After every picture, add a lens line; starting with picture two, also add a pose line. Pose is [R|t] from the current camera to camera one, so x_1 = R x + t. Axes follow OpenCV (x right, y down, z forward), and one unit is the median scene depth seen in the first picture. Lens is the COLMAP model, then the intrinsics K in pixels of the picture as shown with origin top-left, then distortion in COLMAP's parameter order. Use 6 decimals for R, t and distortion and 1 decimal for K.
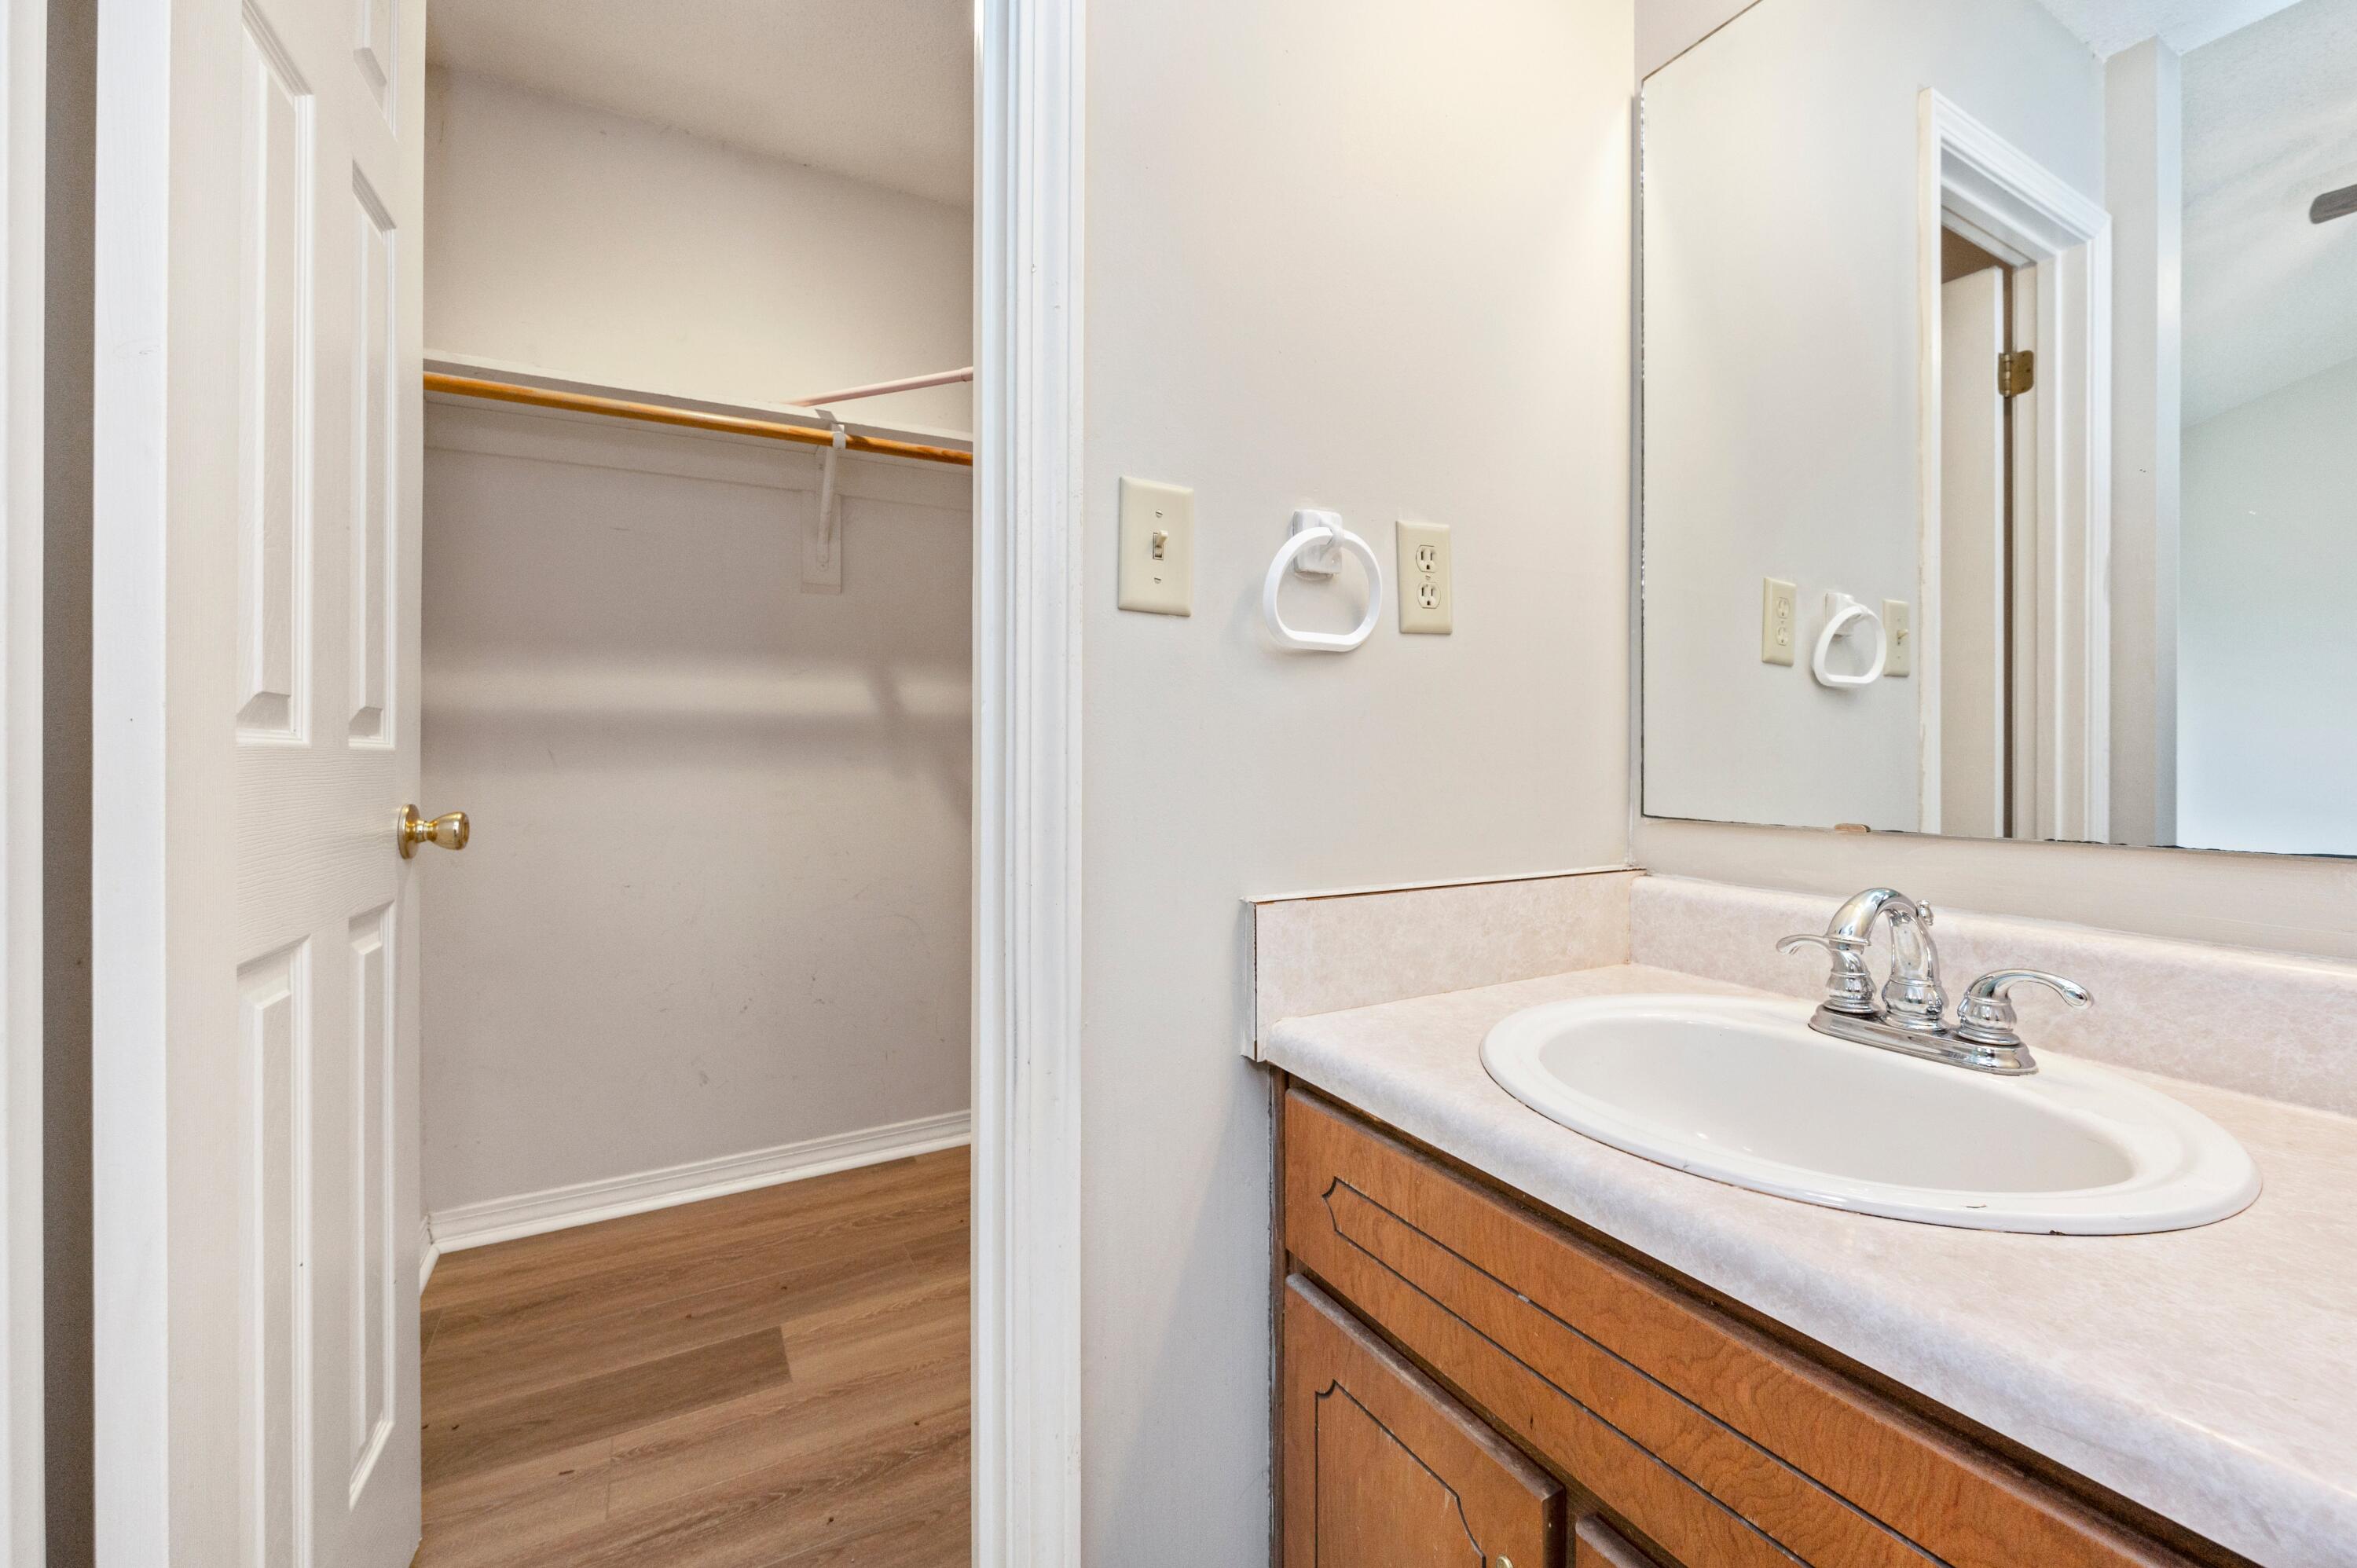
lens RADIAL K [[949.0, 0, 1183.7], [0, 949.0, 781.6], [0, 0, 1]] dist [-0.006078, -0.000063]
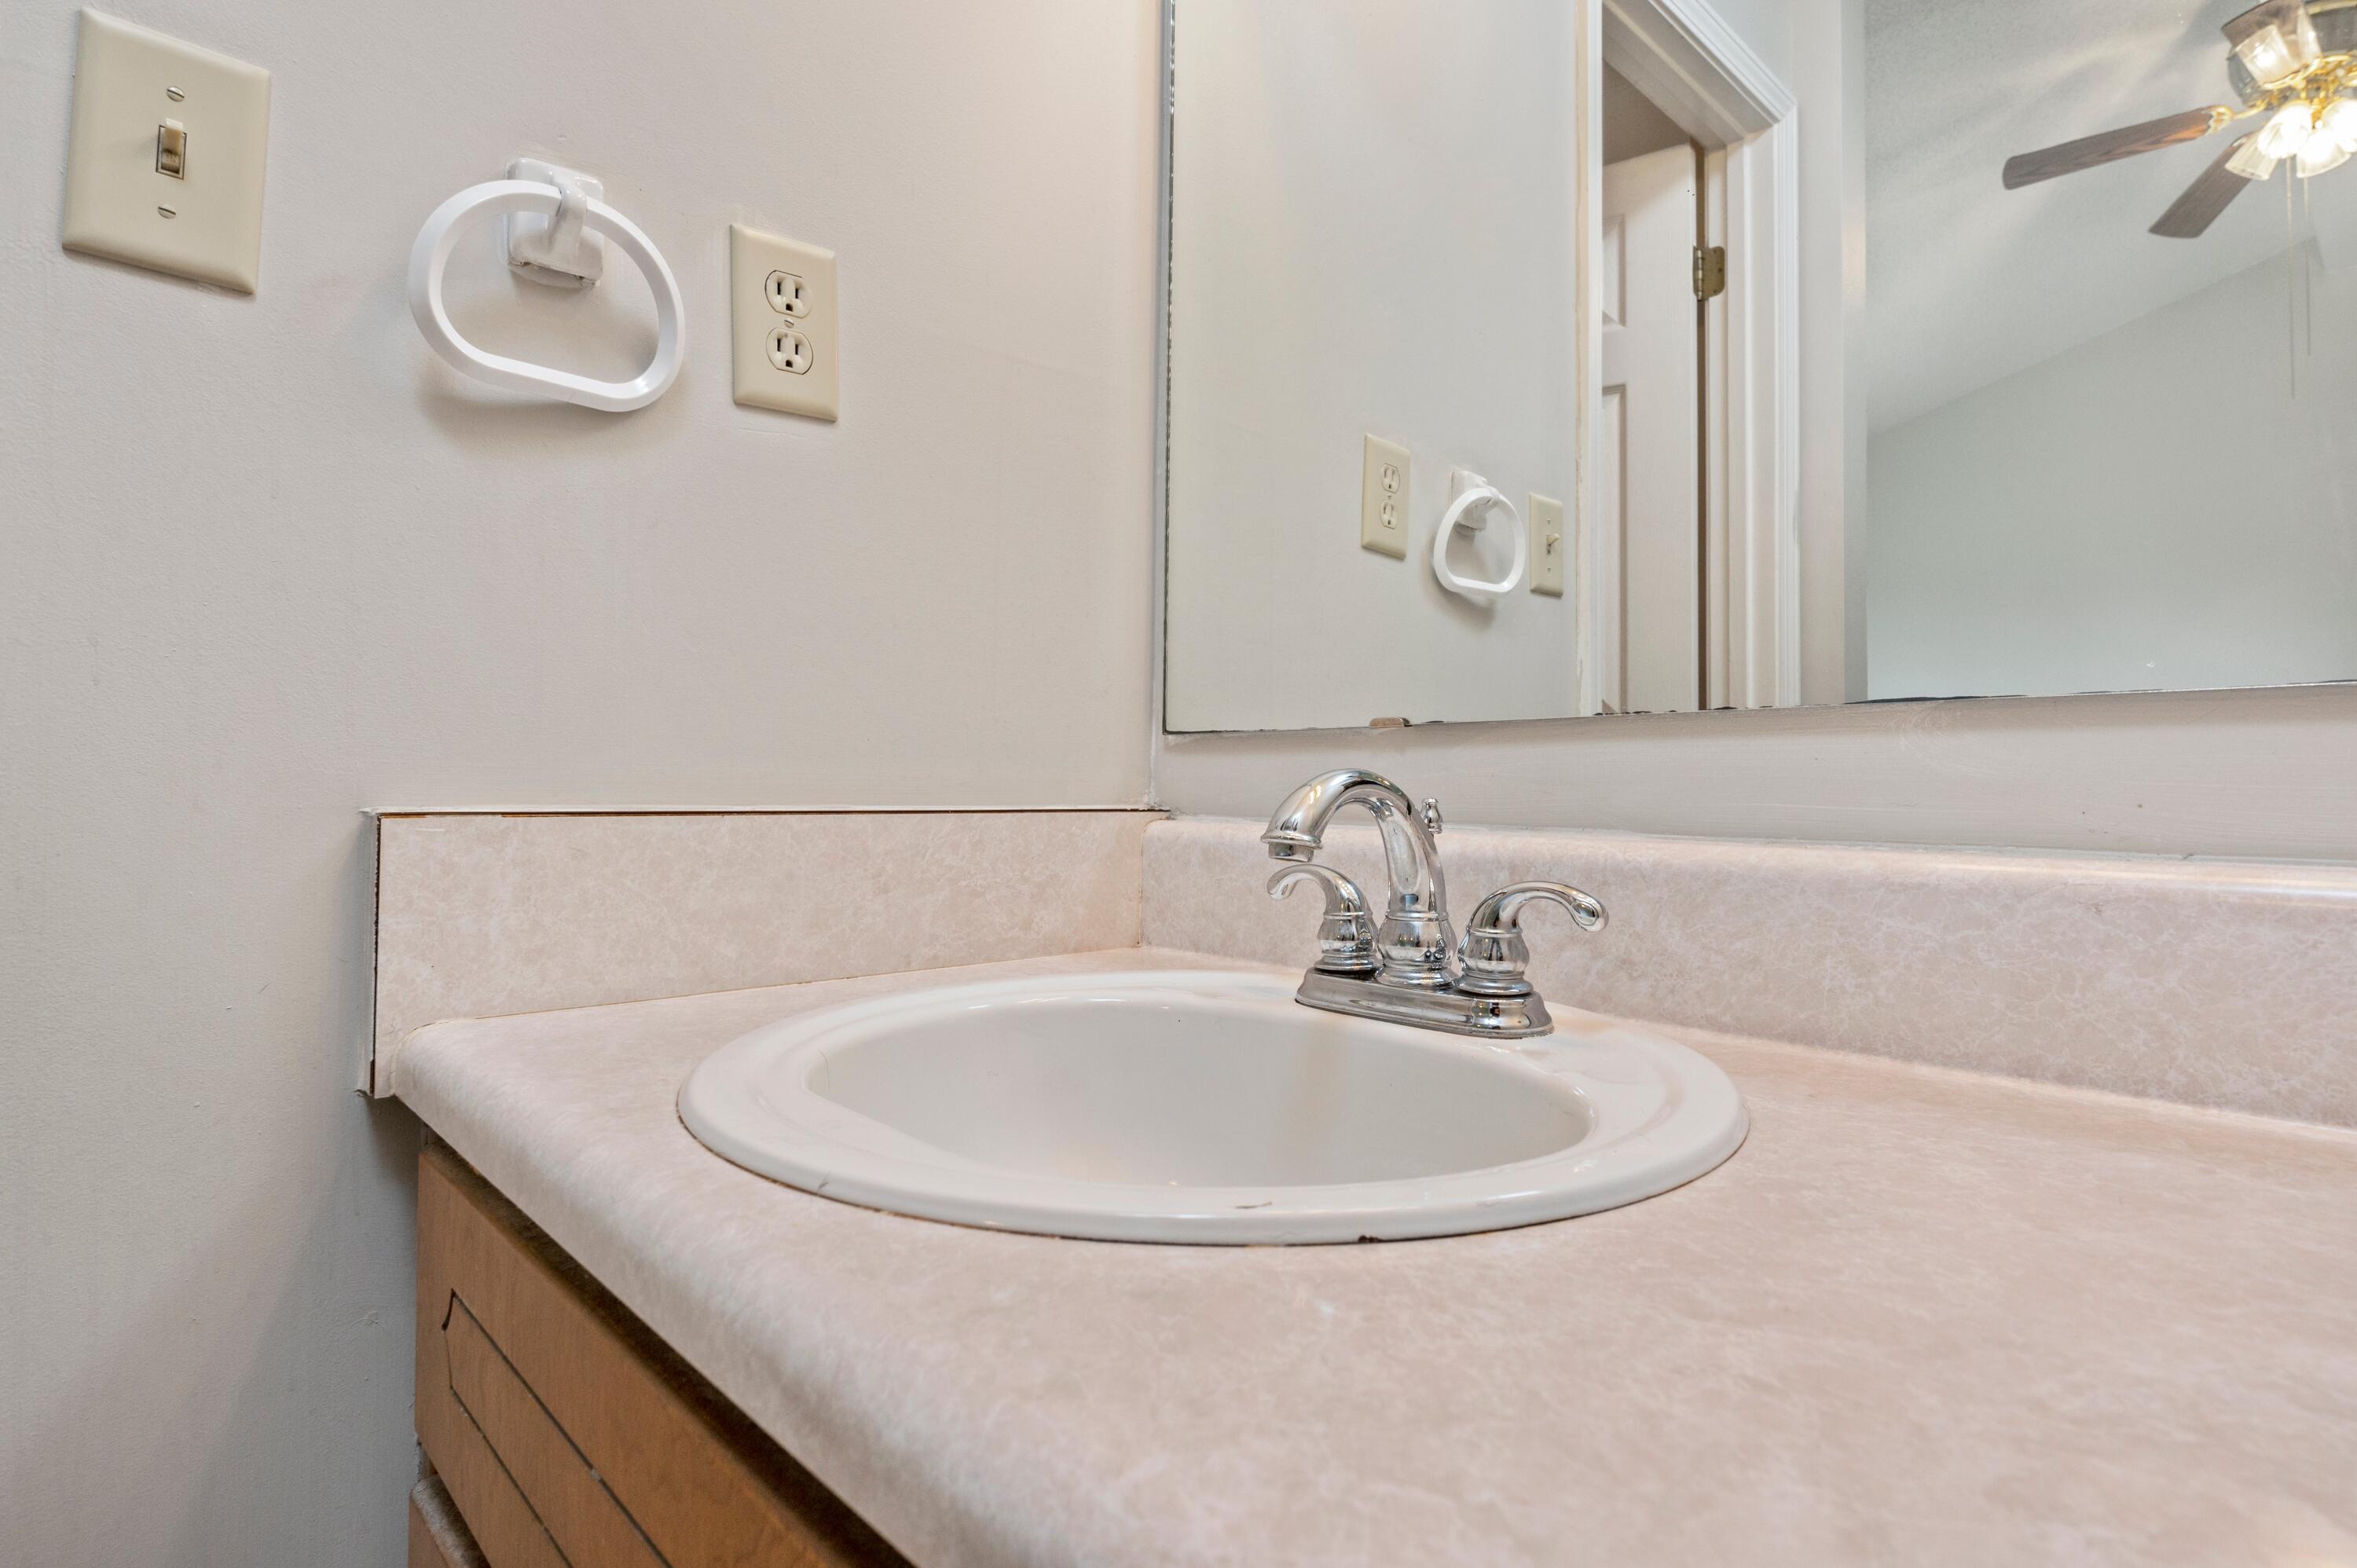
lens RADIAL K [[1231.7, 0, 1172.1], [0, 1231.7, 782.5], [0, 0, 1]] dist [-0.004757, 0.001288]
pose [[0.966411, 0.010842, 0.256771, 0.323618], [-0.004377, 0.999659, -0.025733, 0.118776], [-0.256963, 0.023745, 0.966130, 0.166906]]
